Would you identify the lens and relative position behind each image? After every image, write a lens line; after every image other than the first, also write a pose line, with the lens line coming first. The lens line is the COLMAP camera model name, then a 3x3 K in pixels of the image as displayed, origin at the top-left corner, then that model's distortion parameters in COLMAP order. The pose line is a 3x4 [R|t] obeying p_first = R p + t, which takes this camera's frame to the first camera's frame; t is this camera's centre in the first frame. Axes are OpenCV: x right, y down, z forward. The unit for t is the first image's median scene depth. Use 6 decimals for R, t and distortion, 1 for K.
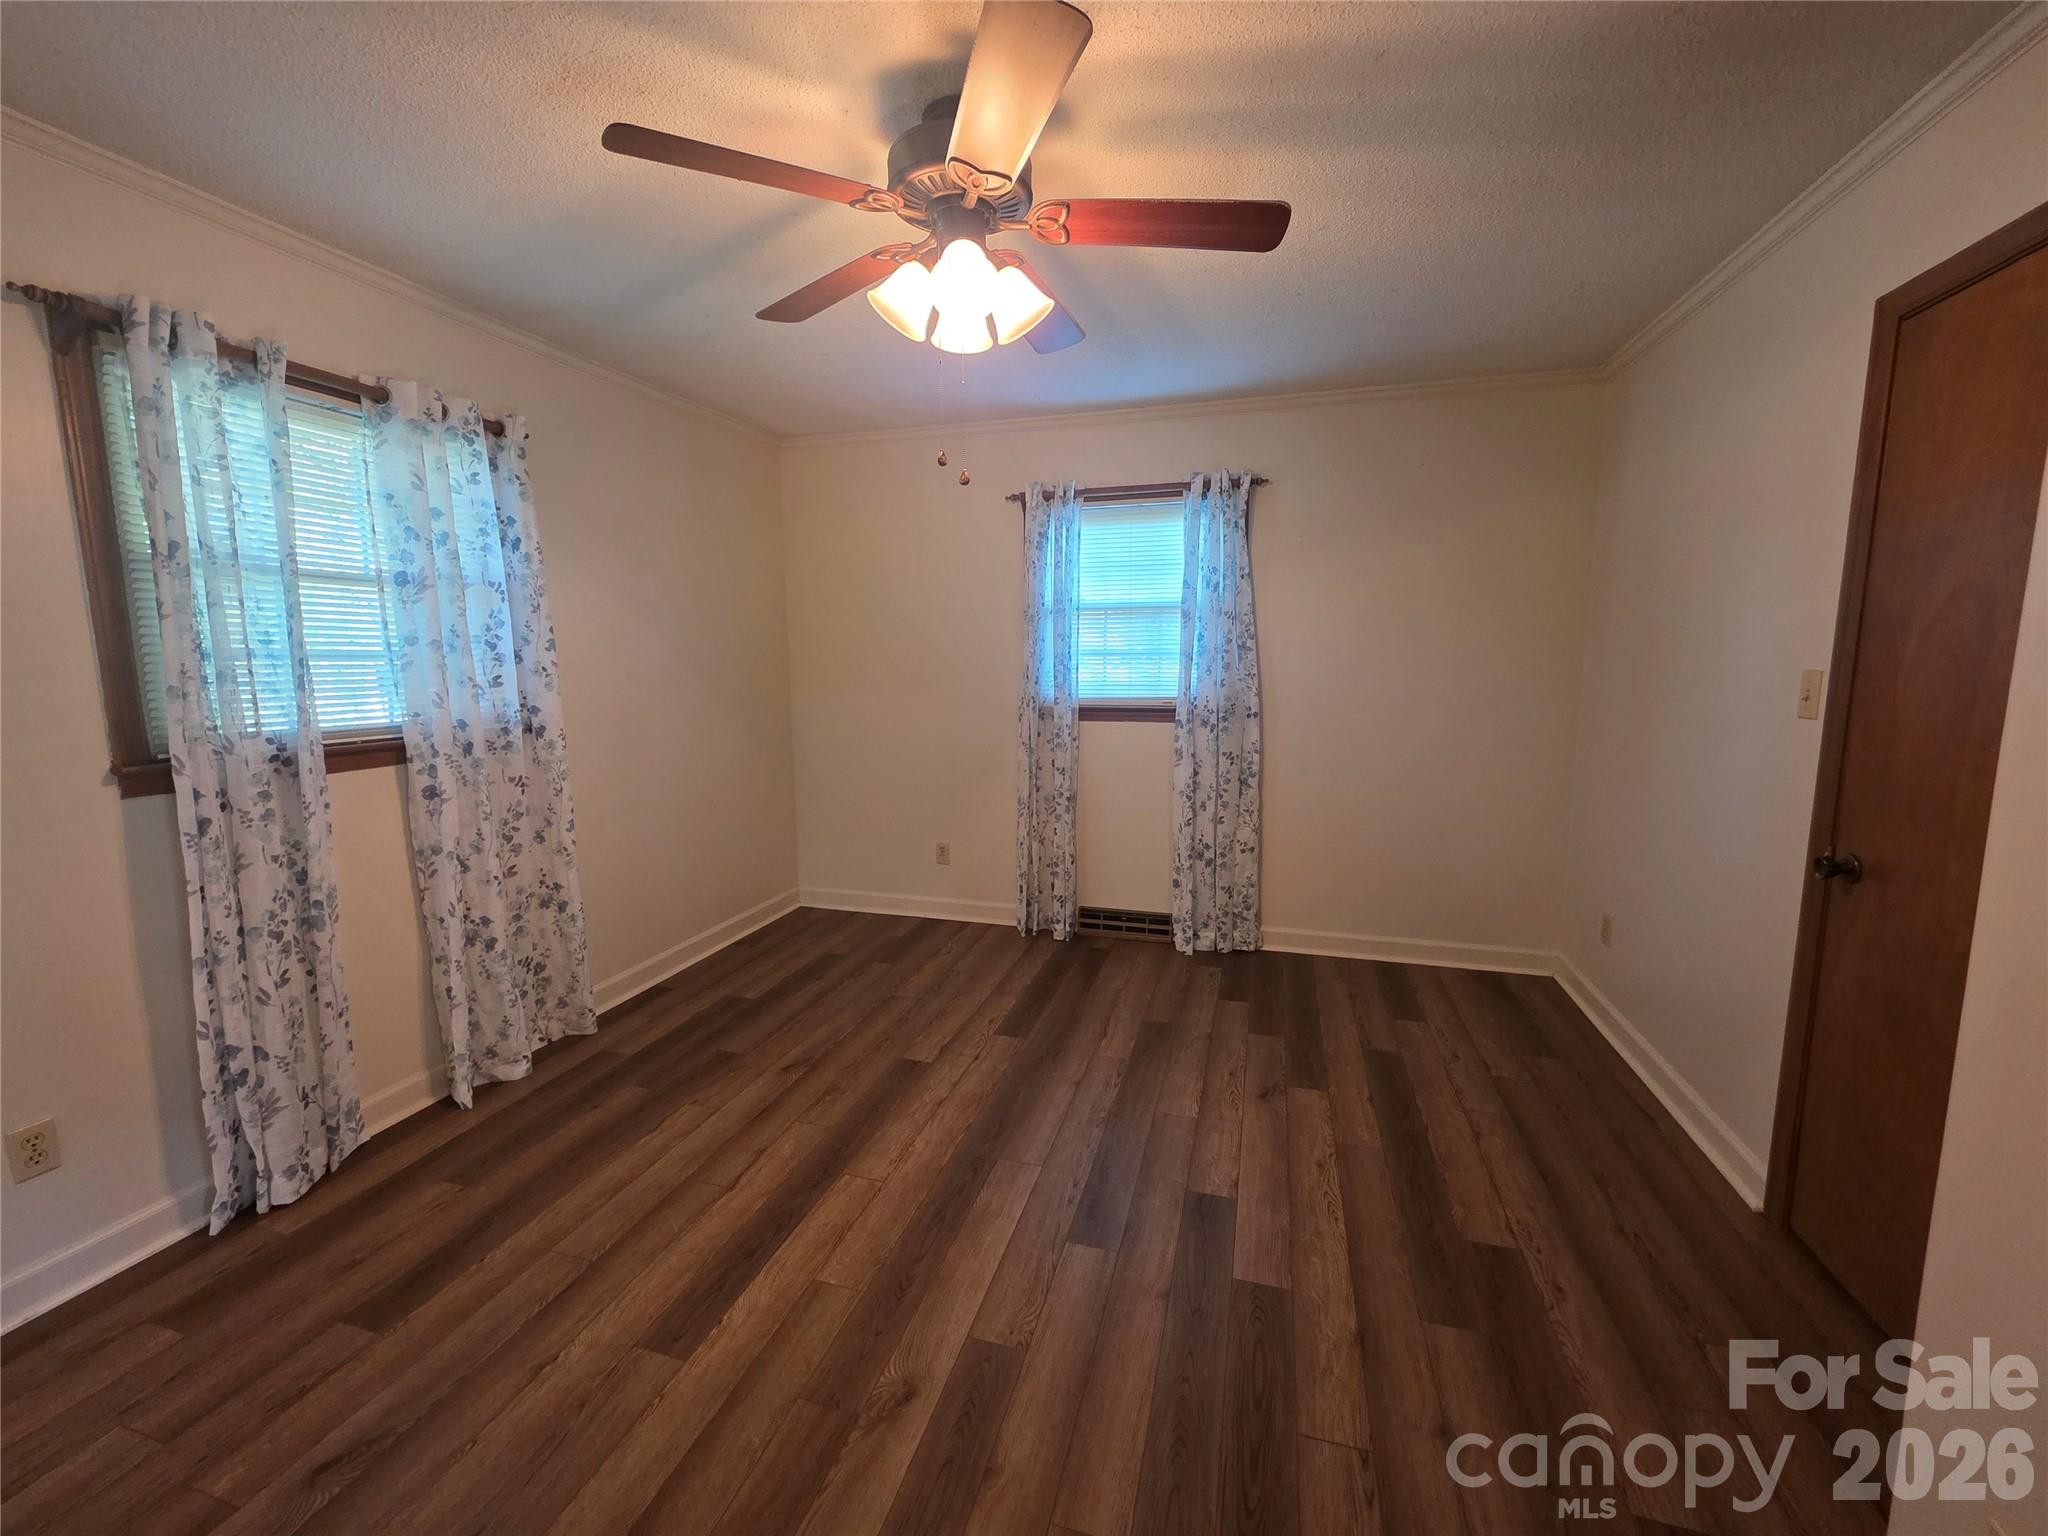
lens RADIAL K [[824.3, 0, 1020.9], [0, 824.3, 763.9], [0, 0, 1]] dist [0.002489, 0.000577]
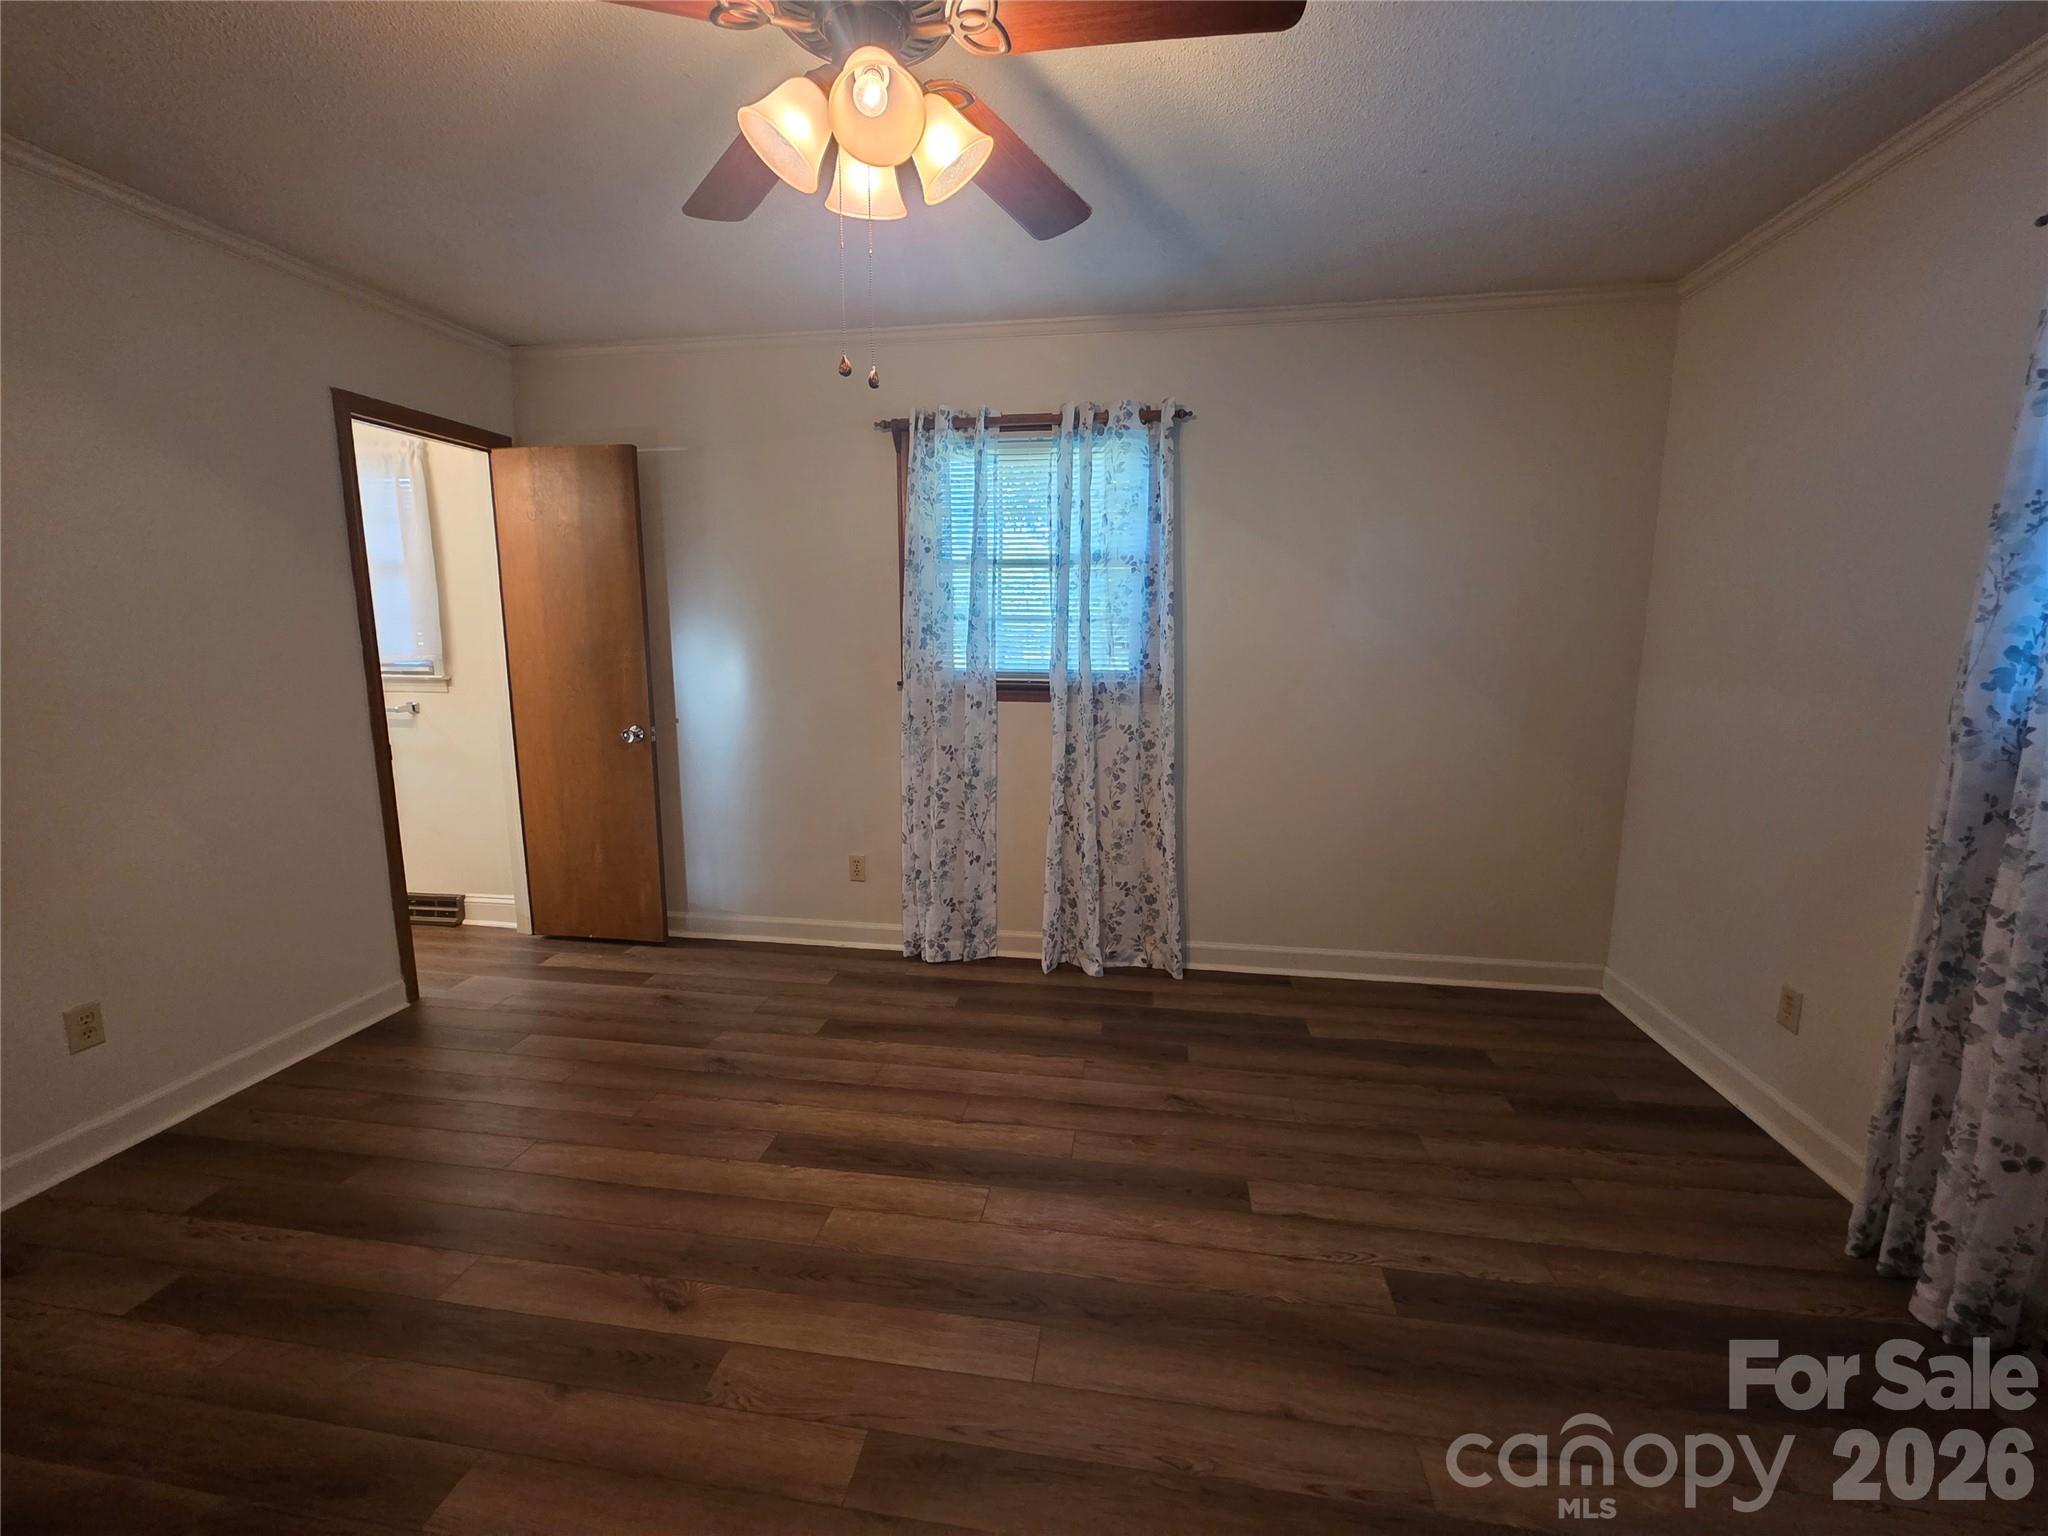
lens RADIAL K [[824.3, 0, 1031.5], [0, 824.3, 756.2], [0, 0, 1]] dist [0.002489, 0.000577]
pose [[0.138382, 0.156948, -0.977864, 0.524777], [-0.133339, 0.981326, 0.138634, -0.088264], [0.981362, 0.111203, 0.156725, 0.735556]]
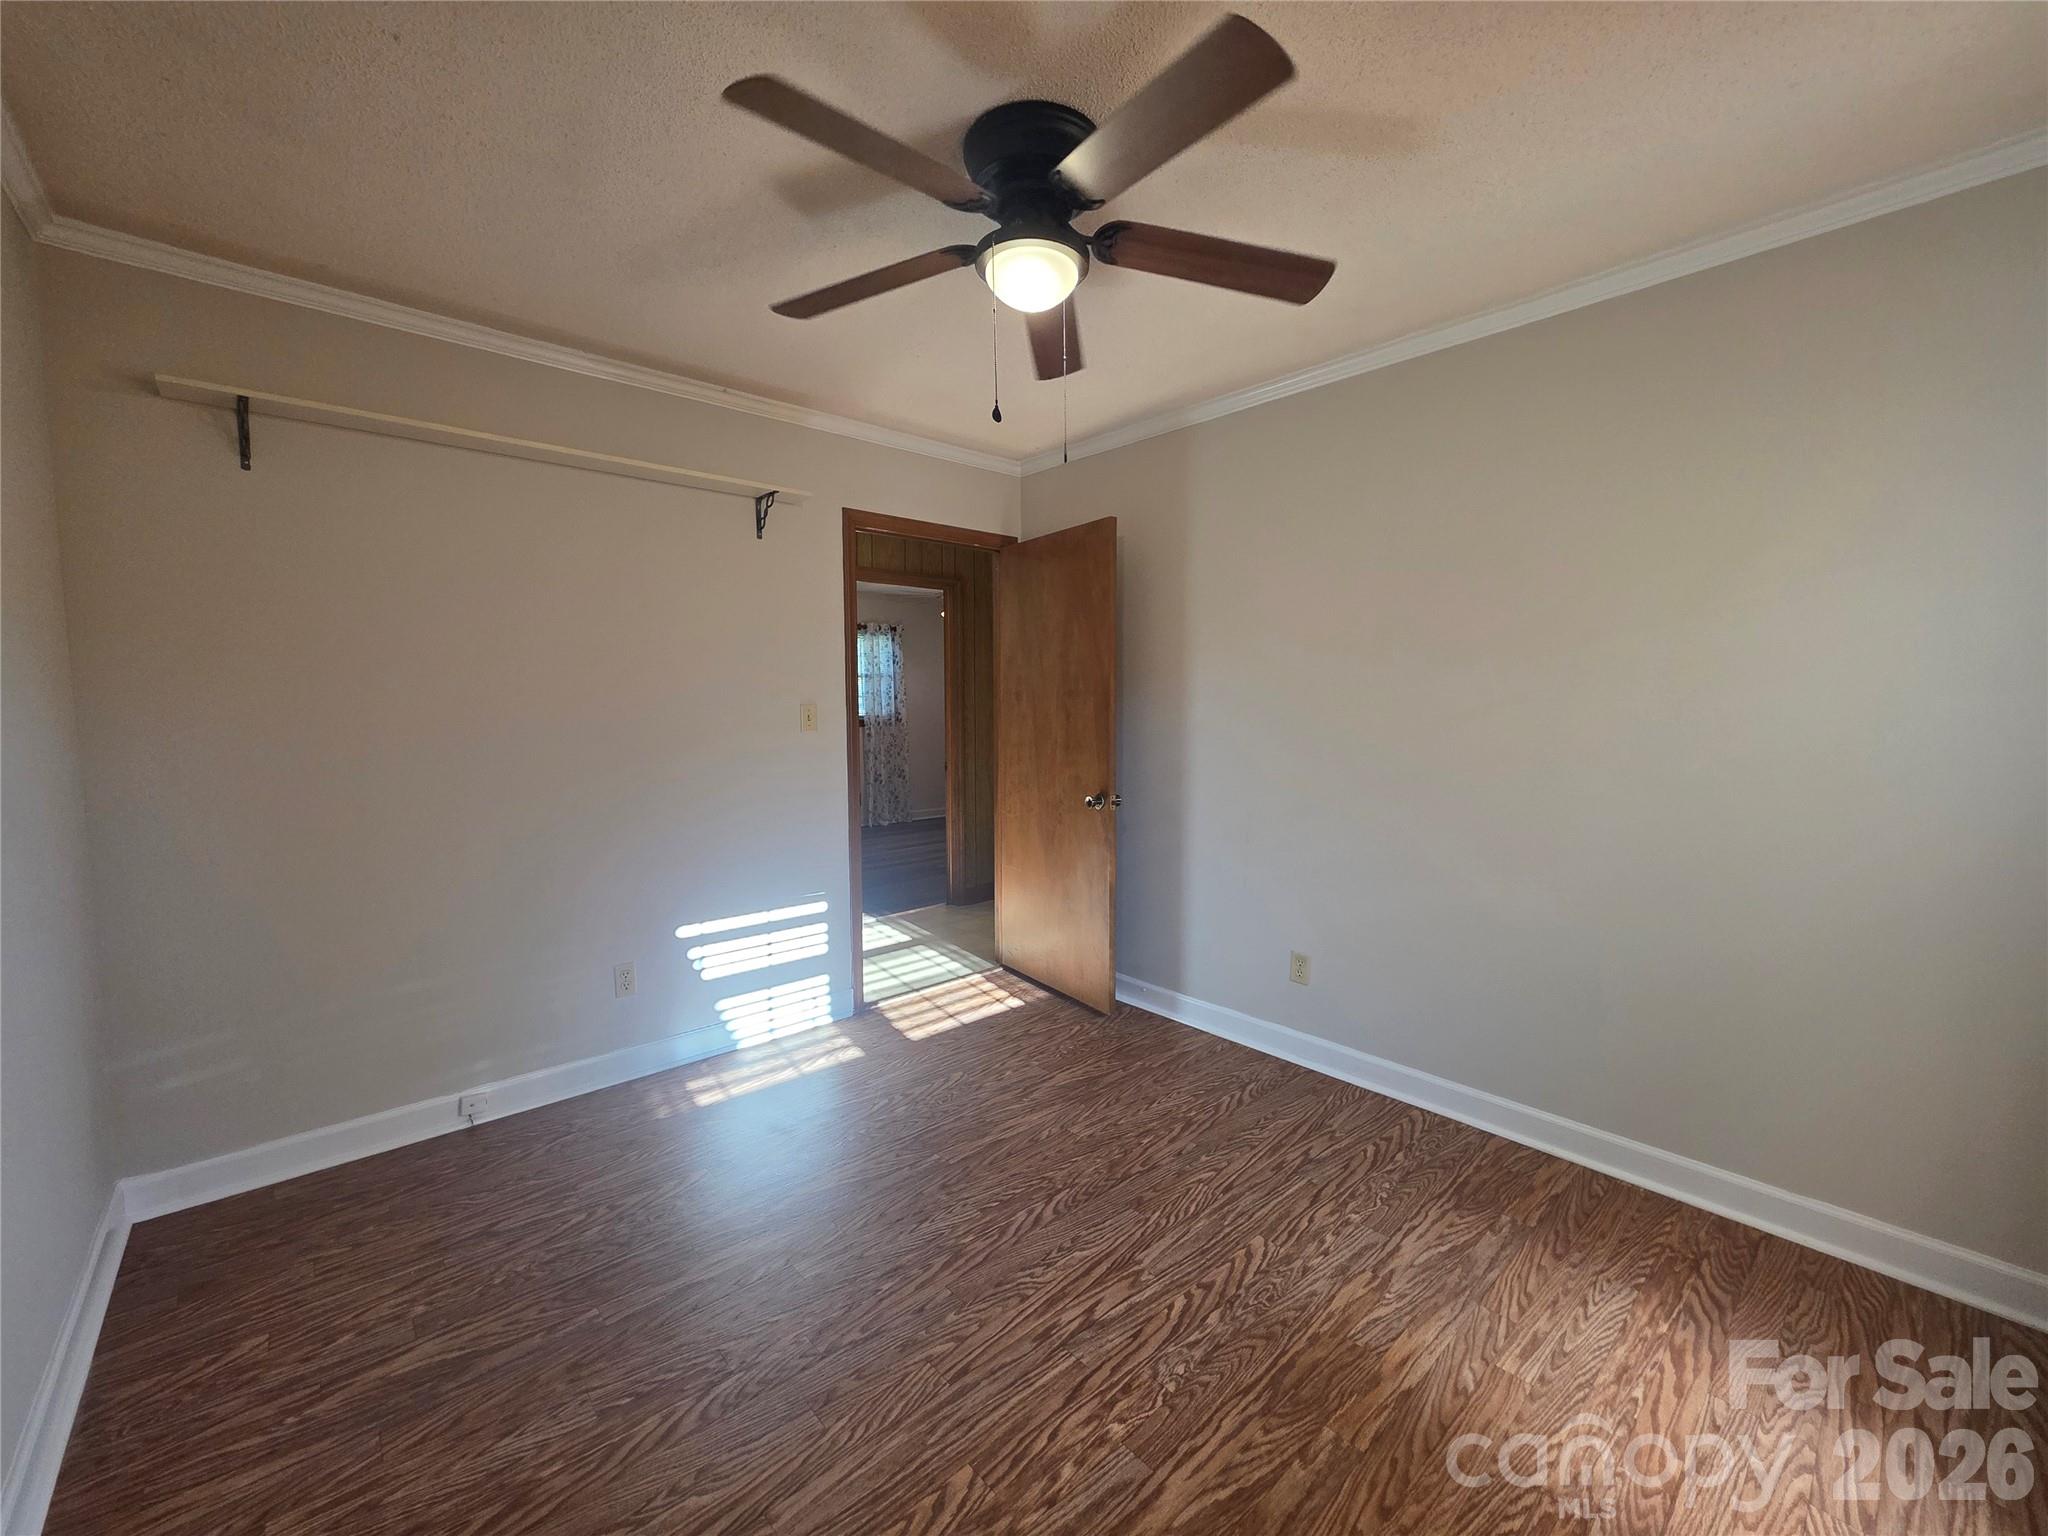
lens RADIAL K [[824.3, 0, 1020.4], [0, 824.3, 765.5], [0, 0, 1]] dist [0.002489, 0.000577]
pose [[0.853612, 0.043546, -0.519086, 1.615933], [-0.069018, 0.997169, -0.029845, 0.216314], [0.516317, 0.061302, 0.854201, -1.612243]]
